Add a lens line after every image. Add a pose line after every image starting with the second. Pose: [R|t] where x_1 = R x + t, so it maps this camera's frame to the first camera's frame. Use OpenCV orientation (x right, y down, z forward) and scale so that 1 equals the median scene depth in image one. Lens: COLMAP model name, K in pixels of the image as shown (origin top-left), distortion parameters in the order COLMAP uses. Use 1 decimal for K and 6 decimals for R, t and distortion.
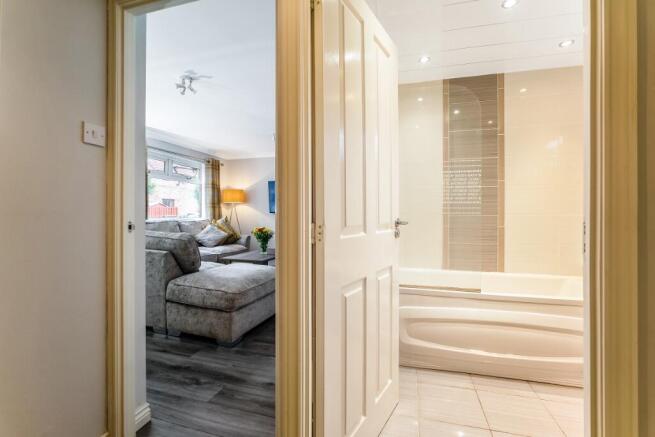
lens RADIAL K [[296.0, 0, 324.6], [0, 296.0, 211.4], [0, 0, 1]] dist [-0.001173, -0.000034]
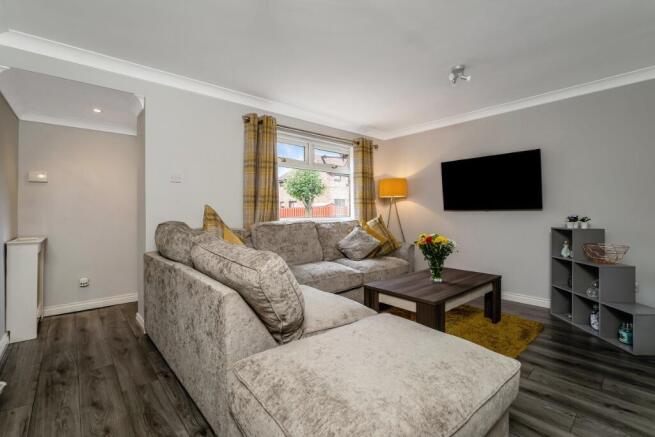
lens RADIAL K [[296.0, 0, 324.6], [0, 296.0, 211.4], [0, 0, 1]] dist [-0.001173, -0.000034]
pose [[0.845109, -0.009909, -0.534502, -0.064854], [0.010712, 0.999941, -0.001600, 0.005773], [0.534486, -0.004373, 0.845166, 0.325374]]
